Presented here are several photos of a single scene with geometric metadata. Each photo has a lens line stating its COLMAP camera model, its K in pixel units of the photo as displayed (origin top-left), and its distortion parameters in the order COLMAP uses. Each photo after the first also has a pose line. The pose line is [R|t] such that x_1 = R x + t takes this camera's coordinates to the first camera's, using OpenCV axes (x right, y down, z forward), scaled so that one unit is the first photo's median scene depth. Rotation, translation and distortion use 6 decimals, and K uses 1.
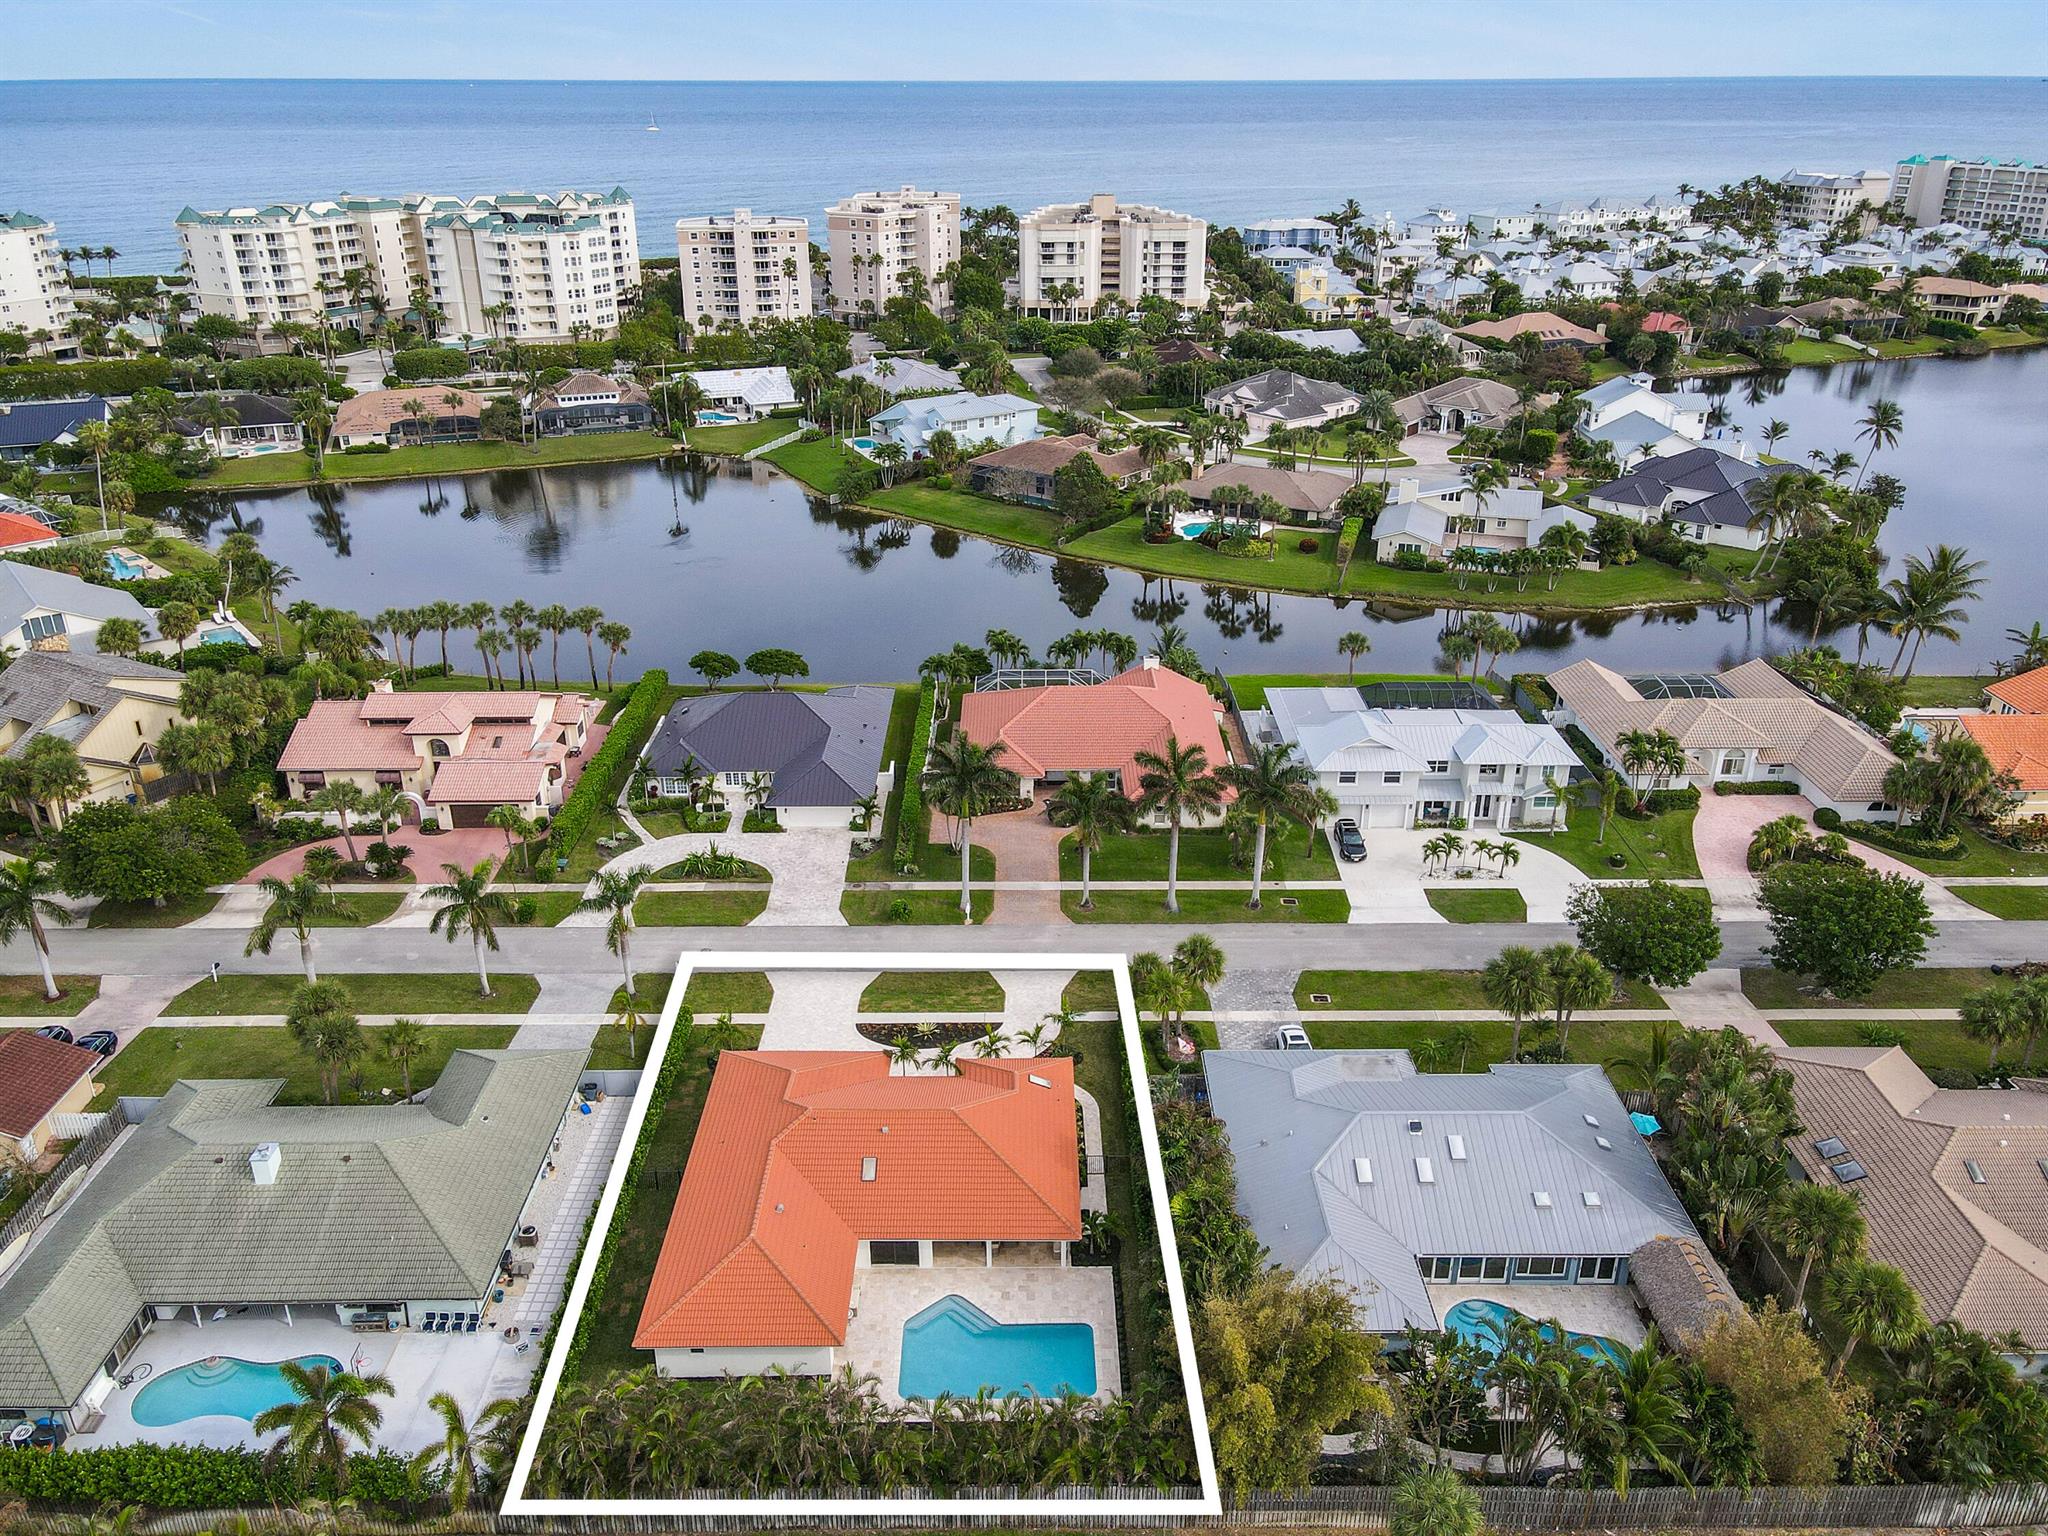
lens RADIAL K [[1511.8, 0, 1019.7], [0, 1511.8, 739.3], [0, 0, 1]] dist [-0.000897, 0.038177]
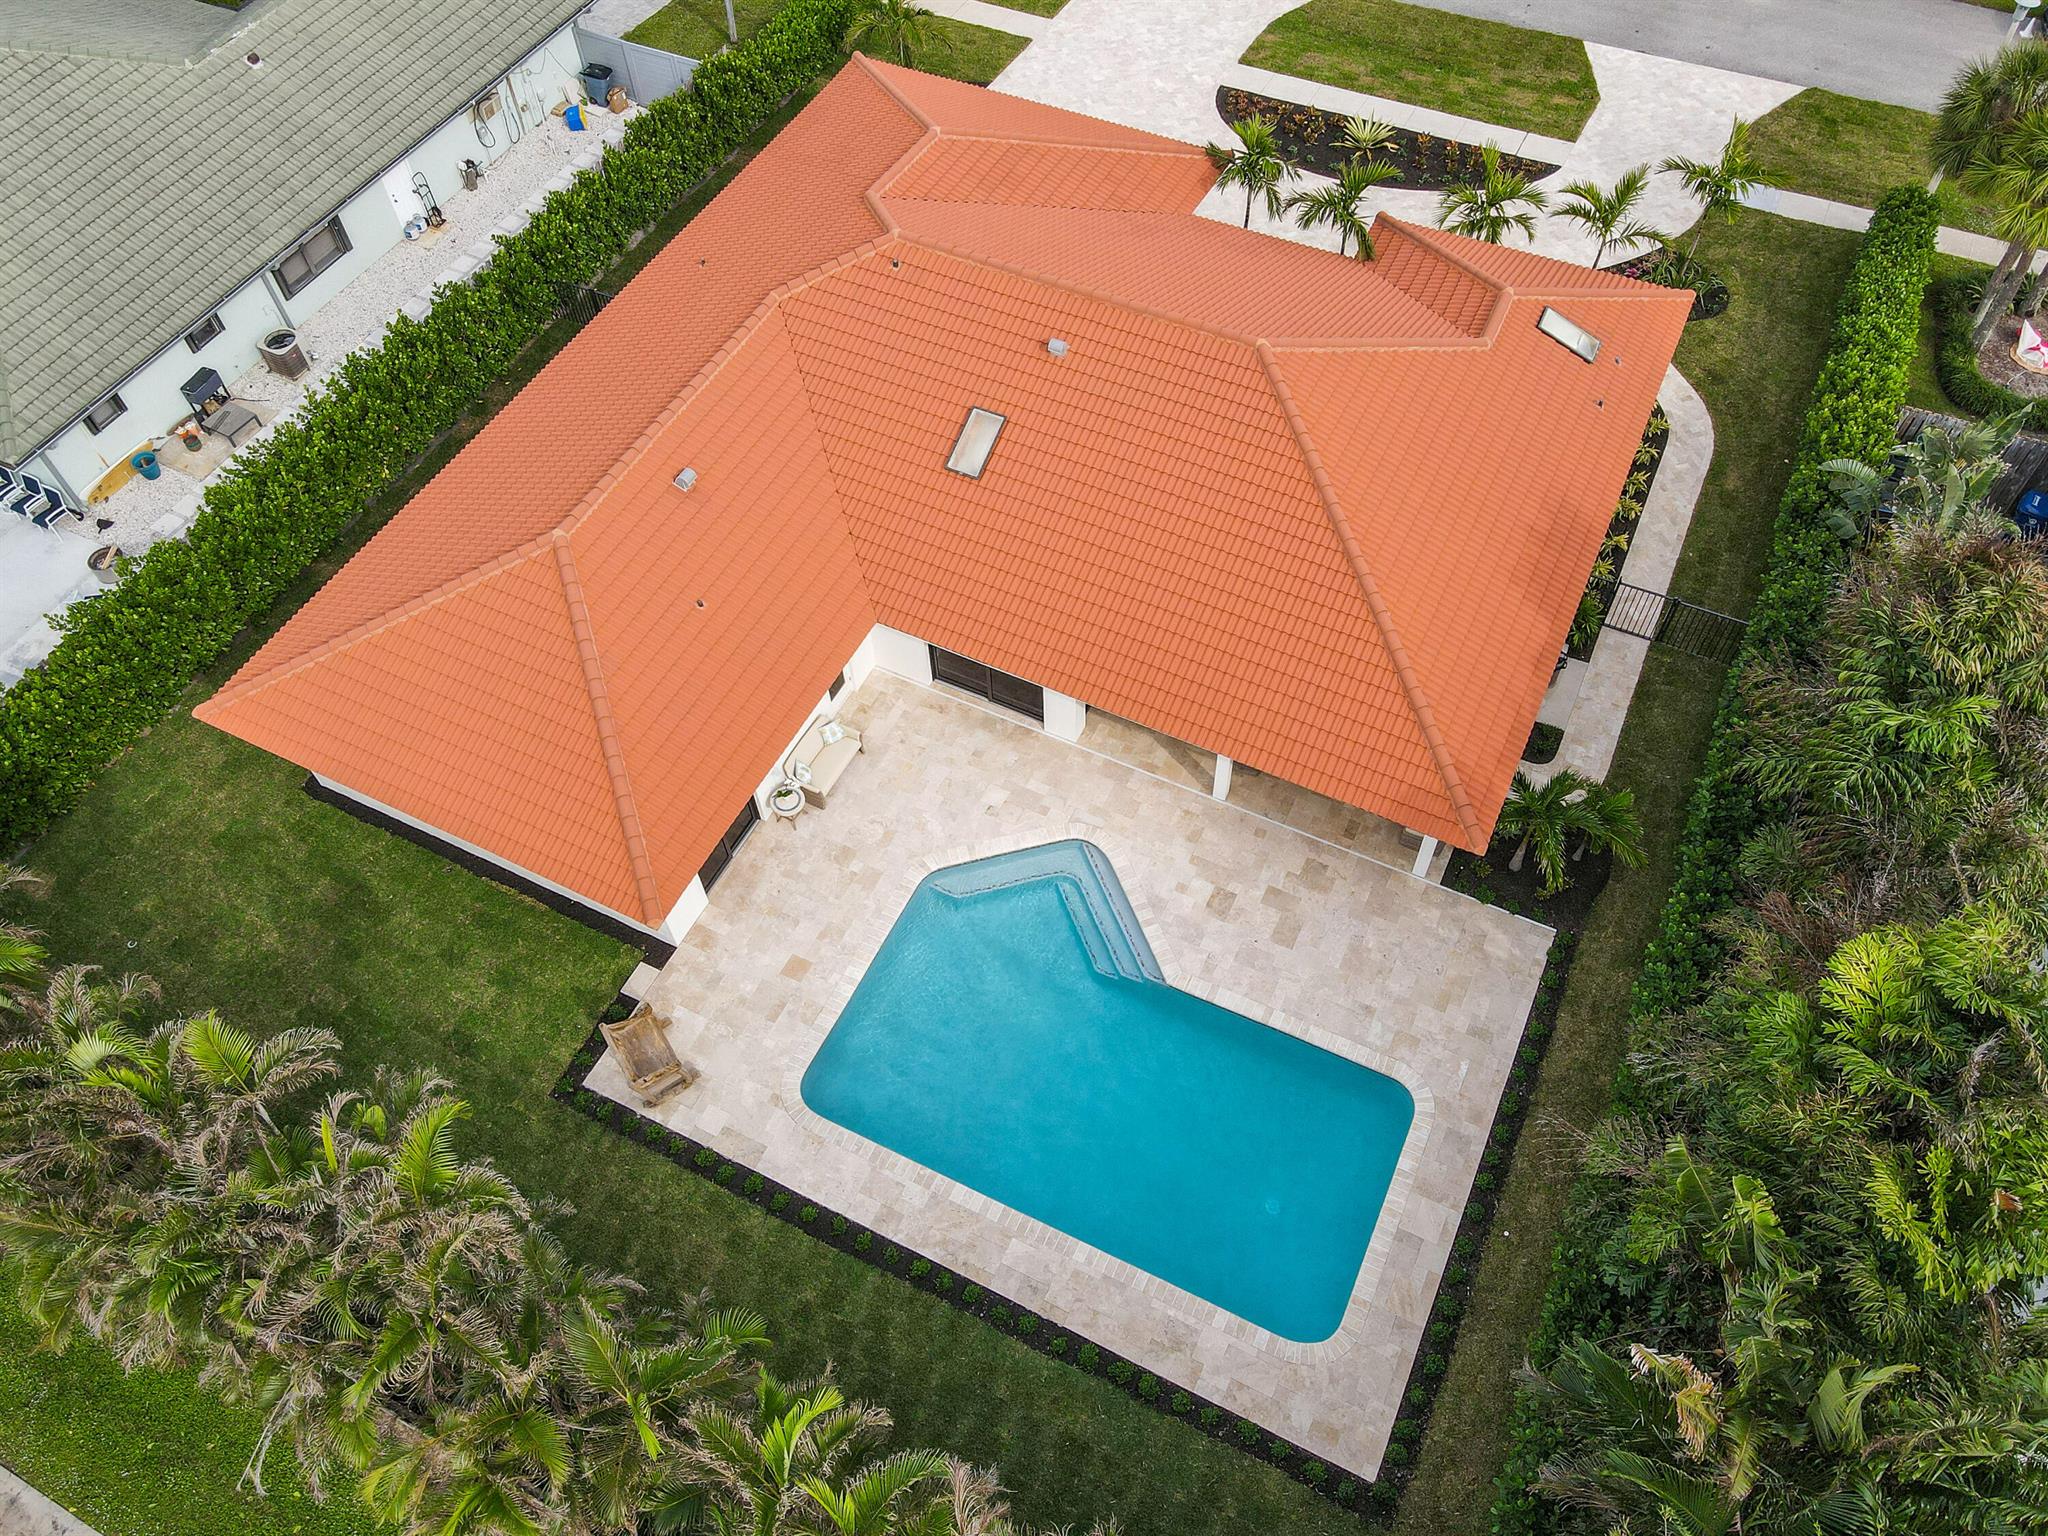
lens RADIAL K [[1511.8, 0, 1019.7], [0, 1511.8, 739.3], [0, 0, 1]] dist [-0.000897, 0.038177]
pose [[0.894583, 0.352405, -0.274832, 0.027770], [-0.159533, 0.826271, 0.540209, 0.132045], [0.417458, -0.439417, 0.795388, 0.616366]]
